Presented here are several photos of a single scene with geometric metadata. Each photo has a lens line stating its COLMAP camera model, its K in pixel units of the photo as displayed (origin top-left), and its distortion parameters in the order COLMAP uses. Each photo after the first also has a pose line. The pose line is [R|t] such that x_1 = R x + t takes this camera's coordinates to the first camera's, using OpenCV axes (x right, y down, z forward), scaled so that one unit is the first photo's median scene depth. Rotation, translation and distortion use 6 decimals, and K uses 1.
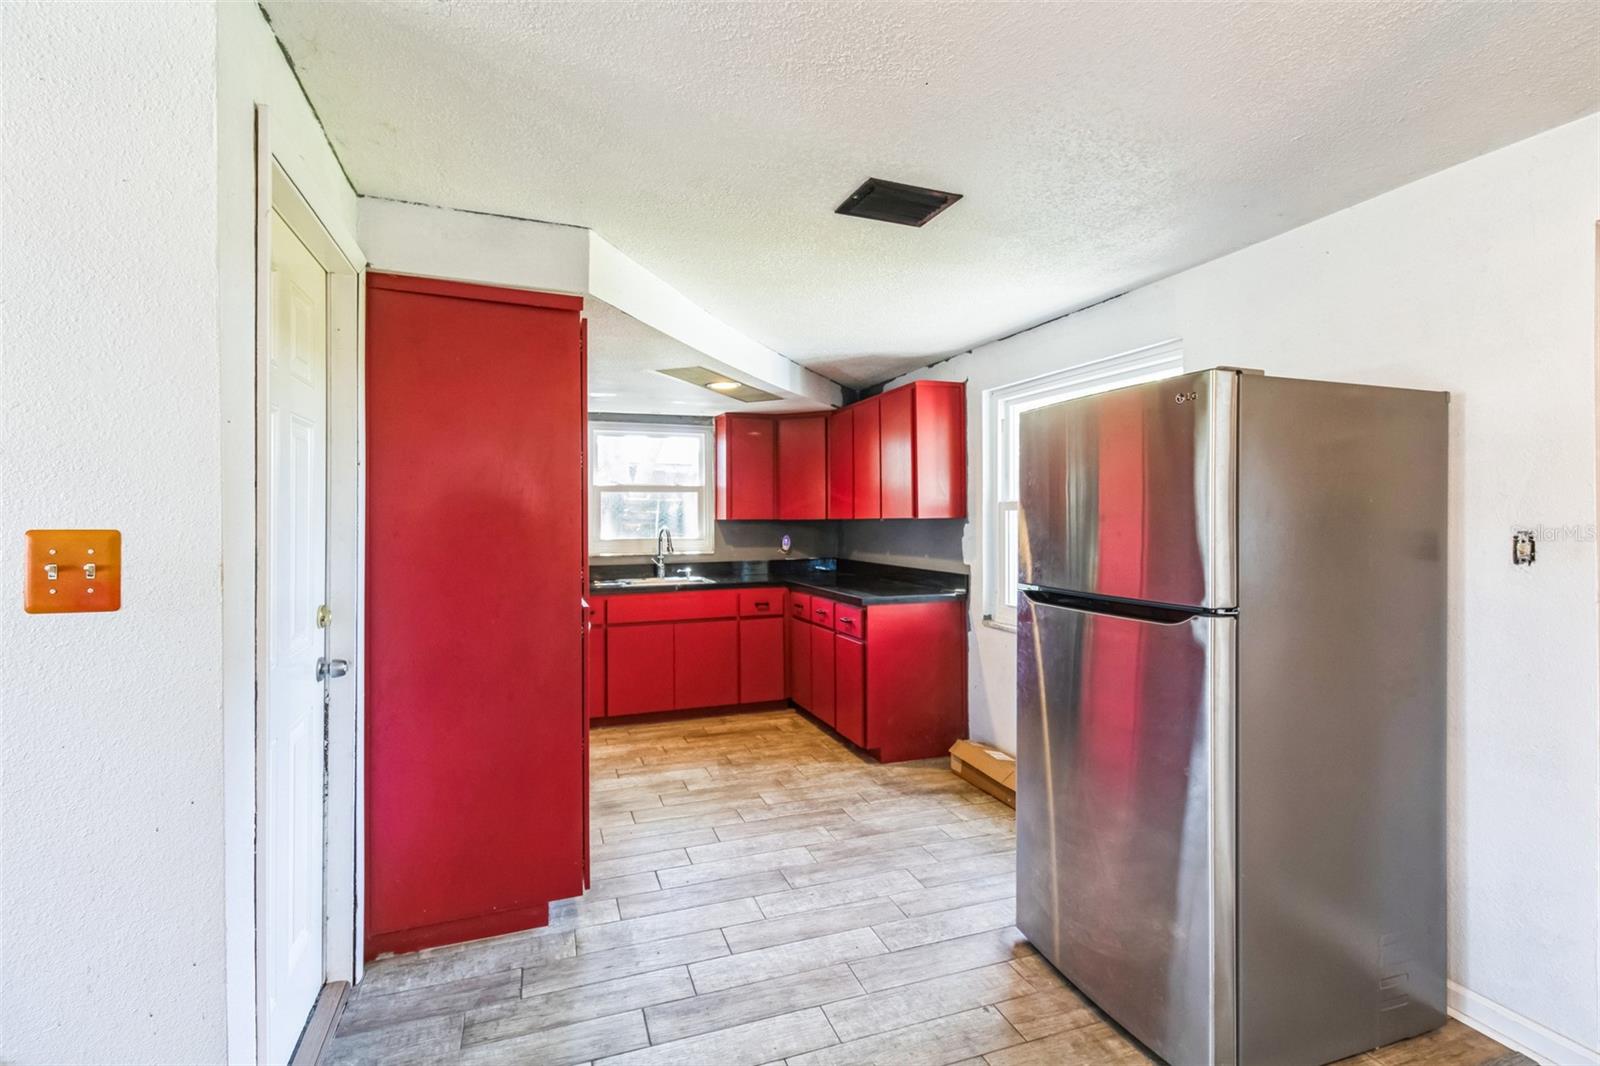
lens RADIAL K [[745.9, 0, 811.3], [0, 745.9, 509.4], [0, 0, 1]] dist [0.020876, -0.015460]
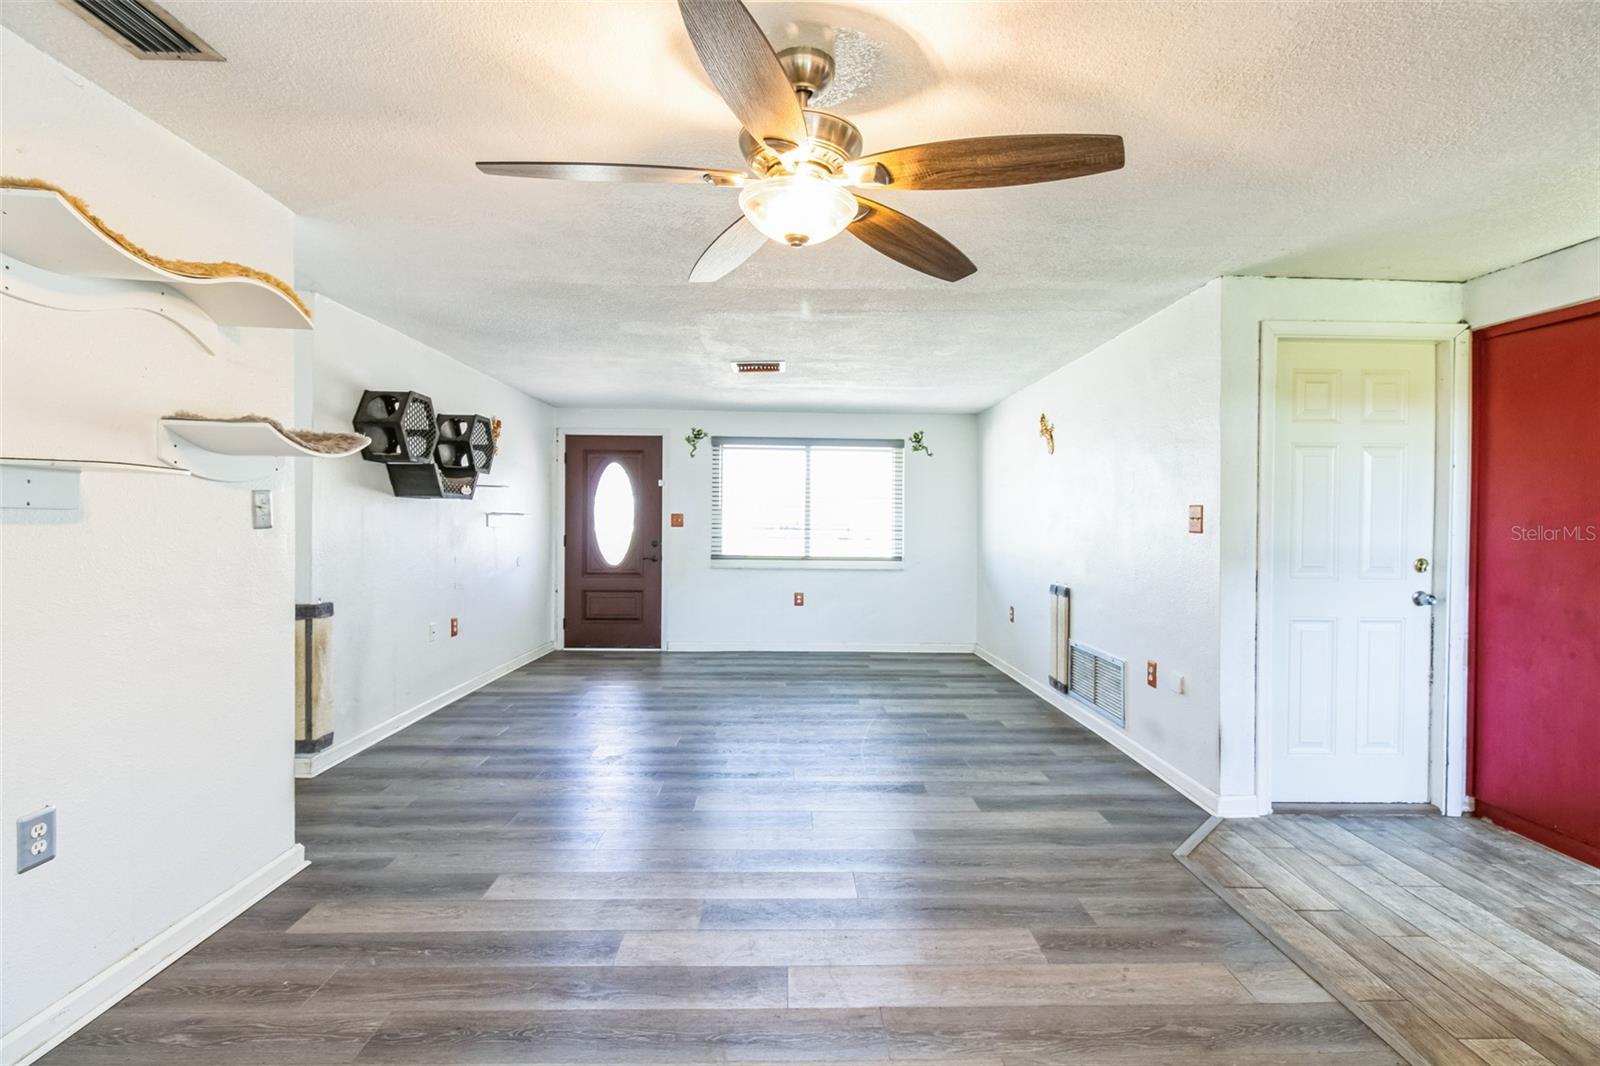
lens RADIAL K [[739.6, 0, 808.7], [0, 739.6, 525.2], [0, 0, 1]] dist [0.017781, -0.014690]
pose [[-0.329385, 0.010085, -0.944142, 0.646559], [-0.001752, 0.999935, 0.011292, 0.021729], [0.944194, 0.005374, -0.329346, 0.153434]]
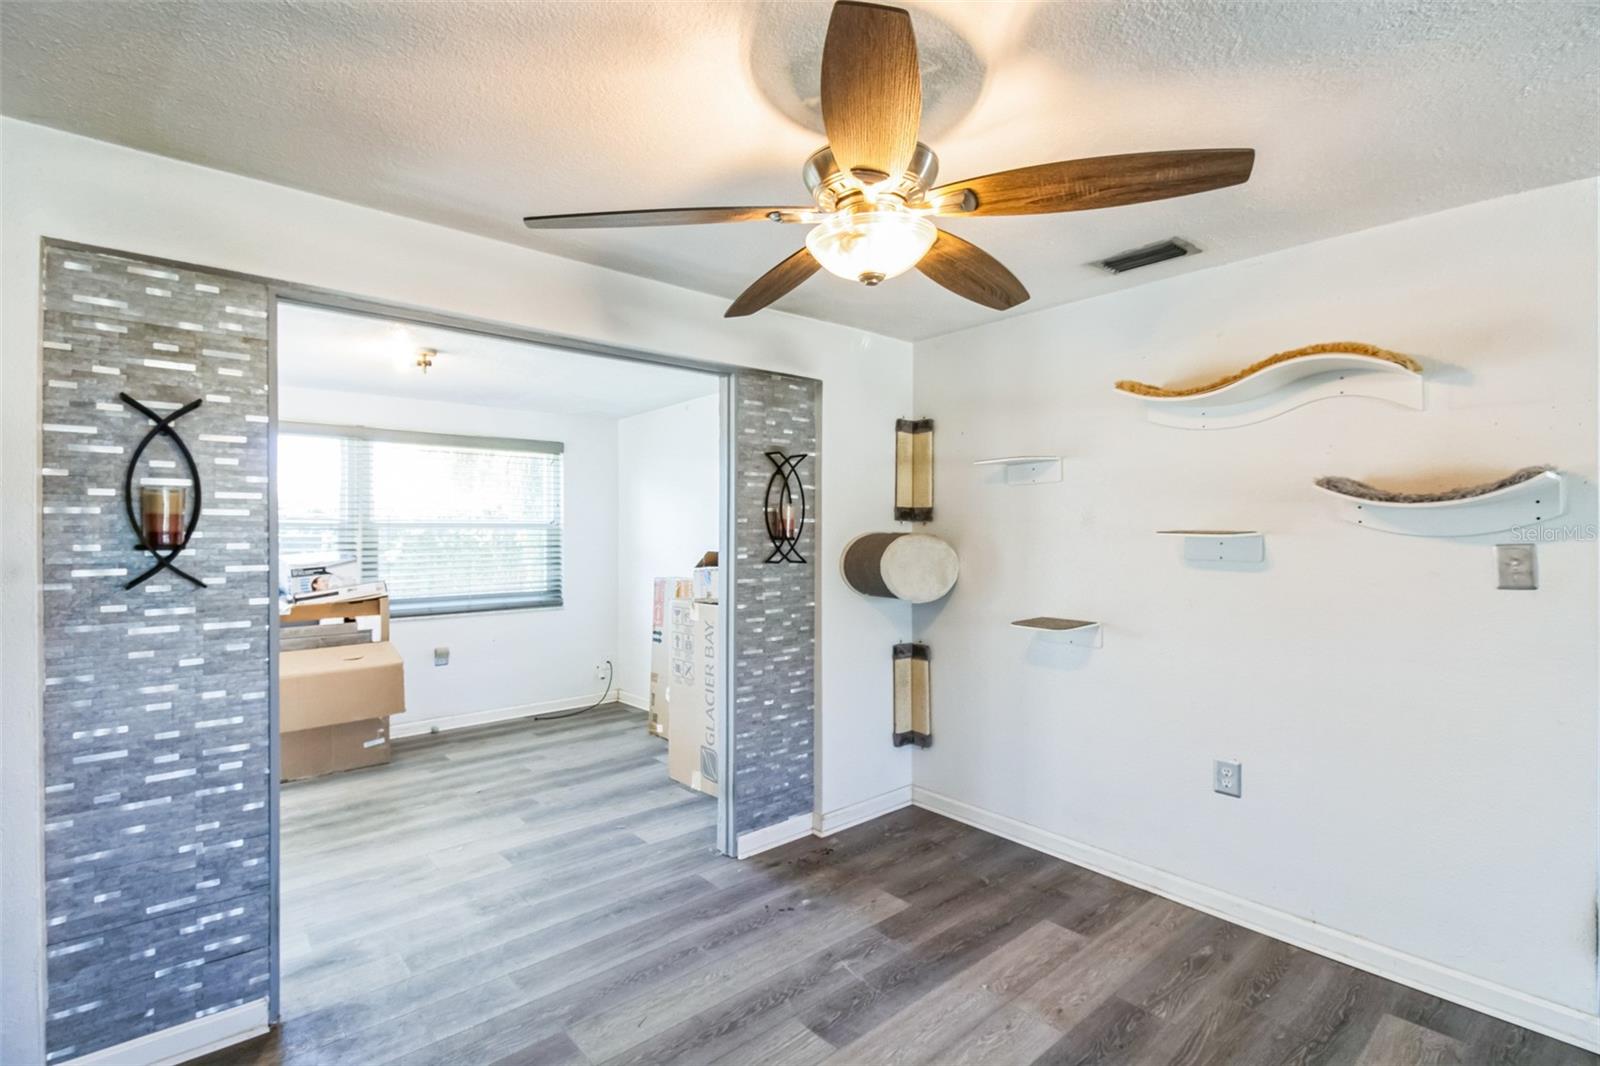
lens RADIAL K [[746.9, 0, 805.6], [0, 746.9, 536.8], [0, 0, 1]] dist [0.021656, -0.012000]
pose [[-0.349071, -0.003189, 0.937091, -0.096583], [-0.008905, 0.999960, 0.000086, -0.000006], [-0.937054, -0.008315, -0.349086, 0.176380]]
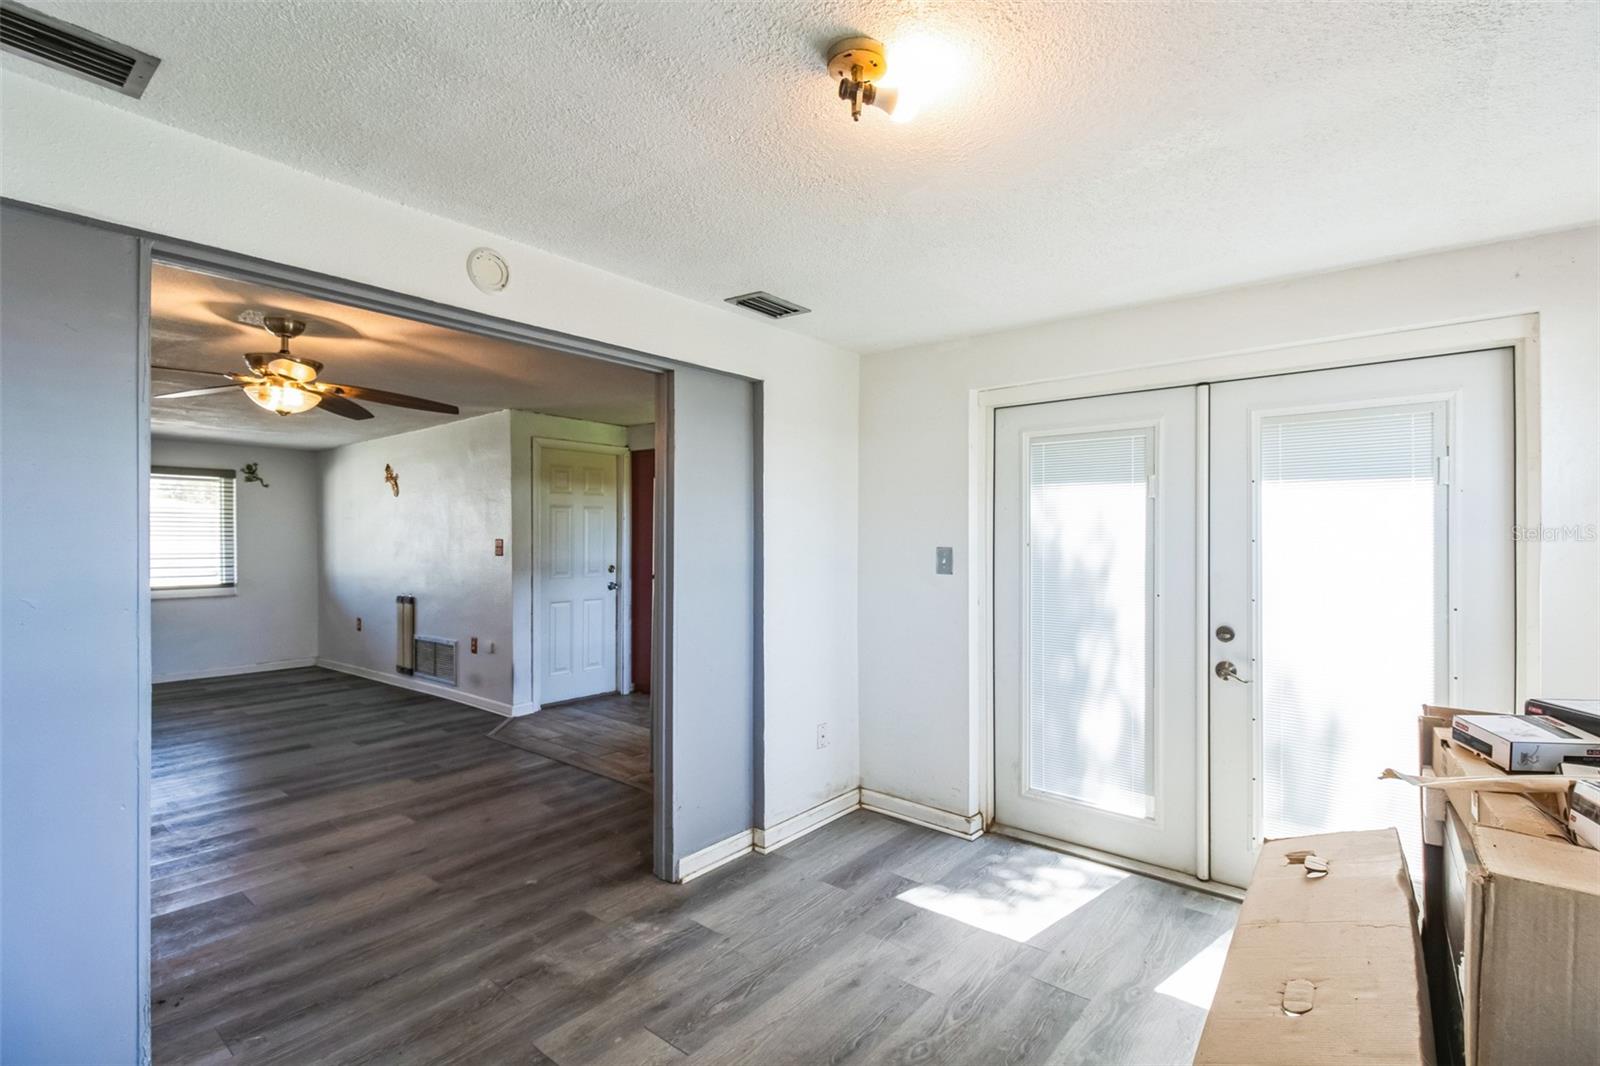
lens RADIAL K [[736.6, 0, 806.5], [0, 736.6, 531.4], [0, 0, 1]] dist [0.020850, -0.007427]
pose [[0.496317, -0.002232, -0.868138, 1.225911], [0.005525, 0.999985, 0.000588, -0.004508], [0.868124, -0.005088, 0.496322, 0.099714]]
